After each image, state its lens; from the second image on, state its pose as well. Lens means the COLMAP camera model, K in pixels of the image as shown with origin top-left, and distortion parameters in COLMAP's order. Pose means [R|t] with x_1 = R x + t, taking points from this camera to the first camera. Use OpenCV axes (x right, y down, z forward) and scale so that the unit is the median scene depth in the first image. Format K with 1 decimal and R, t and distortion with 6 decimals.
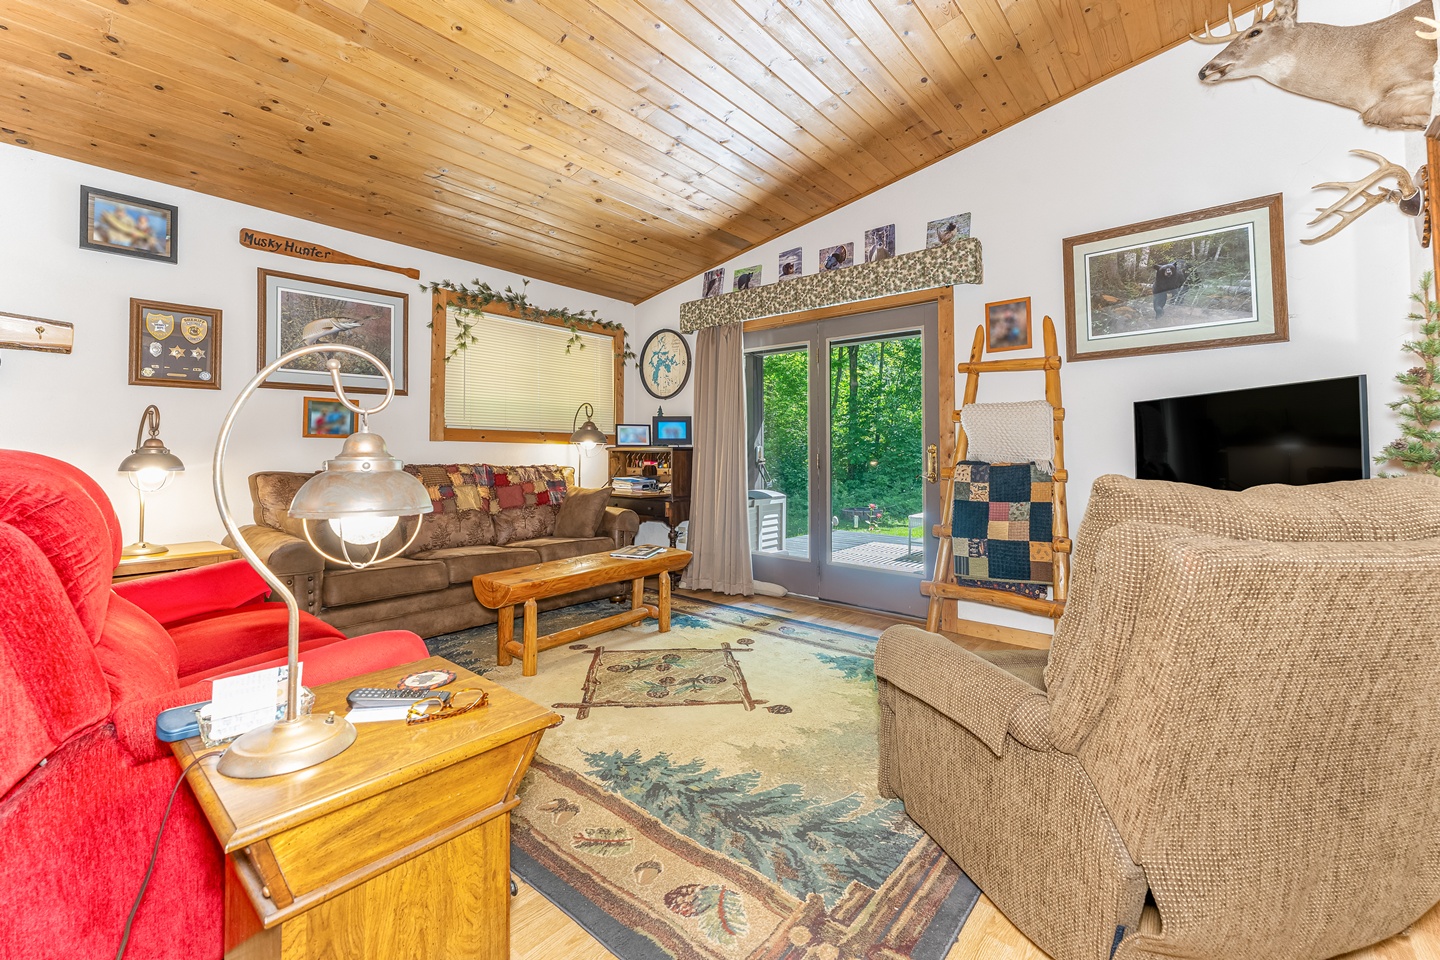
lens RADIAL K [[600.8, 0, 720.9], [0, 600.8, 436.2], [0, 0, 1]] dist [-0.008819, -0.000104]
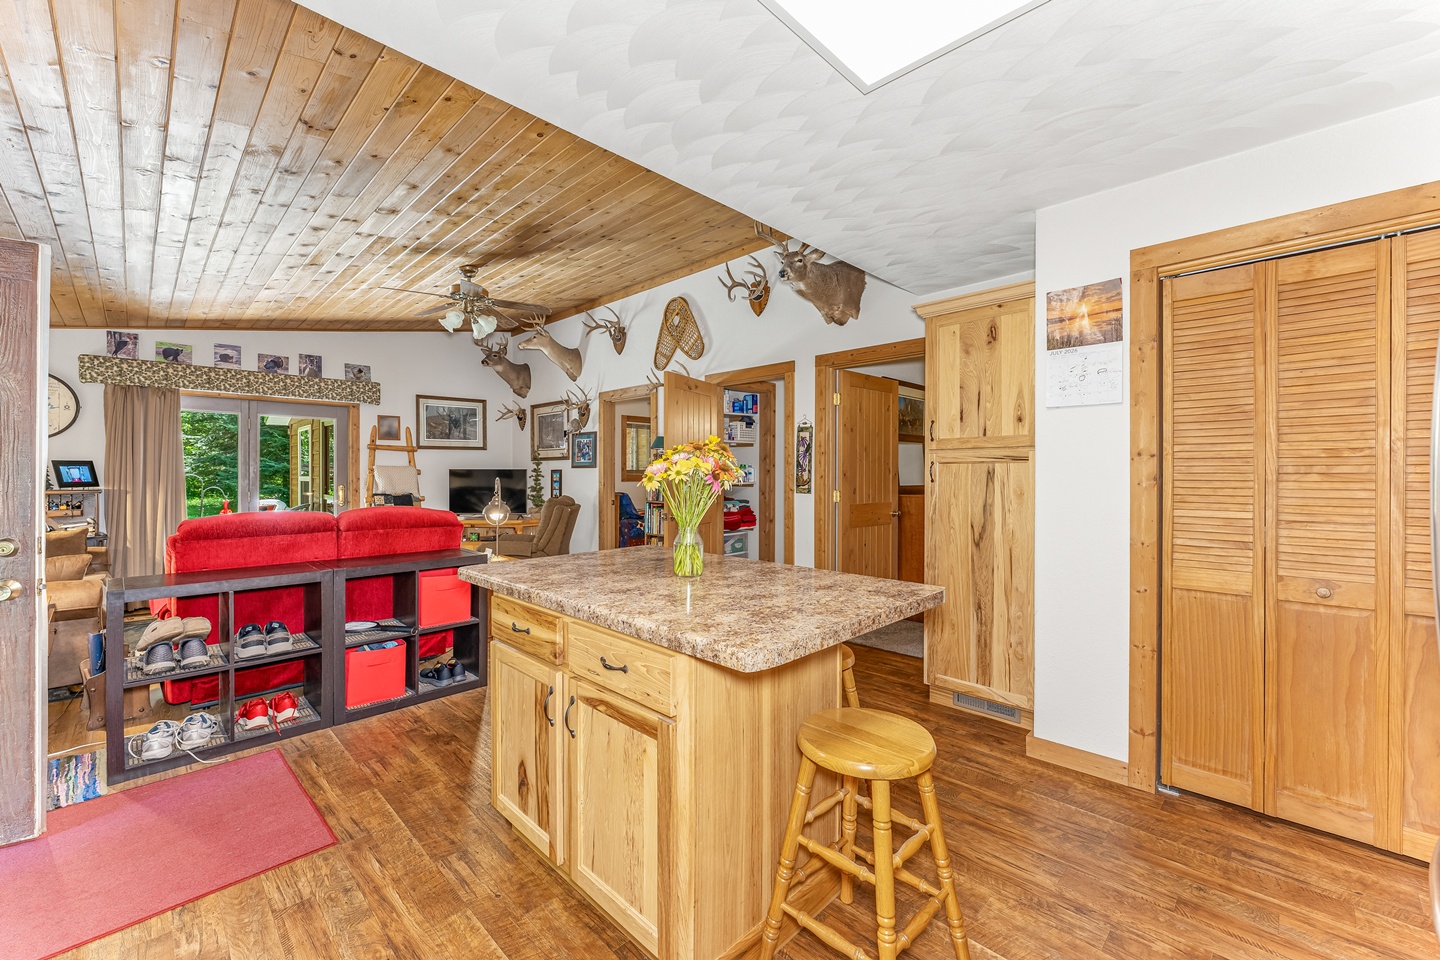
lens RADIAL K [[578.0, 0, 719.6], [0, 578.0, 474.2], [0, 0, 1]] dist [0.000039, 0.000261]
pose [[0.075621, -0.004291, 0.997127, -1.503085], [-0.033925, 0.999401, 0.006873, -0.080609], [-0.996559, -0.034348, 0.075430, -0.316056]]
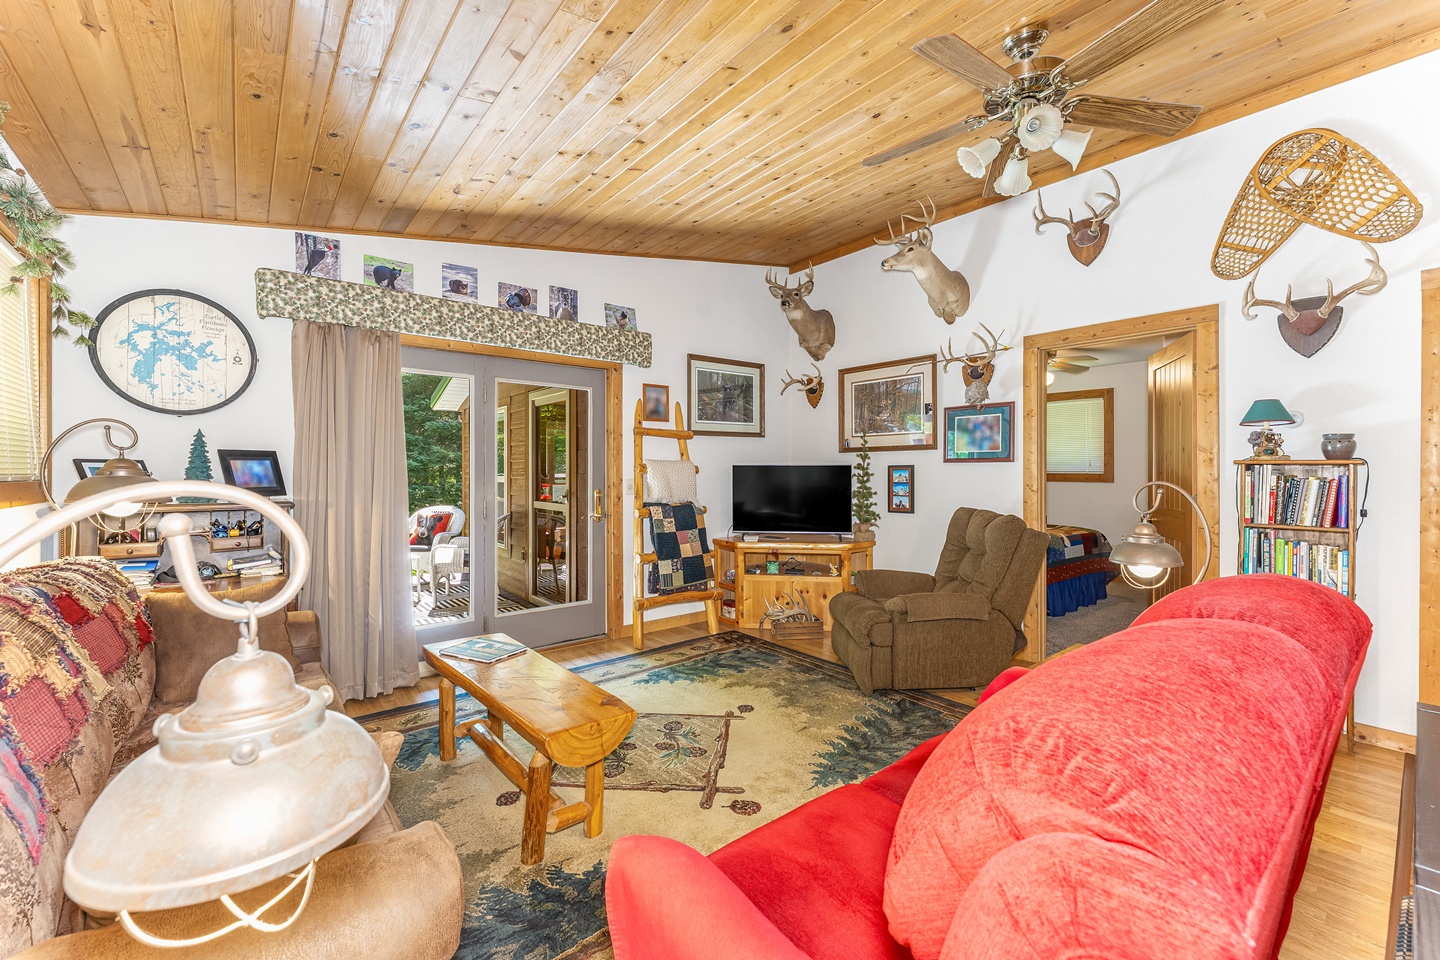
lens RADIAL K [[583.1, 0, 723.3], [0, 583.1, 470.9], [0, 0, 1]] dist [-0.001712, -0.000161]
pose [[0.175813, -0.004134, 0.984415, -0.855533], [-0.031318, 0.999462, 0.009790, -0.048662], [-0.983925, -0.032551, 0.175589, 0.633048]]
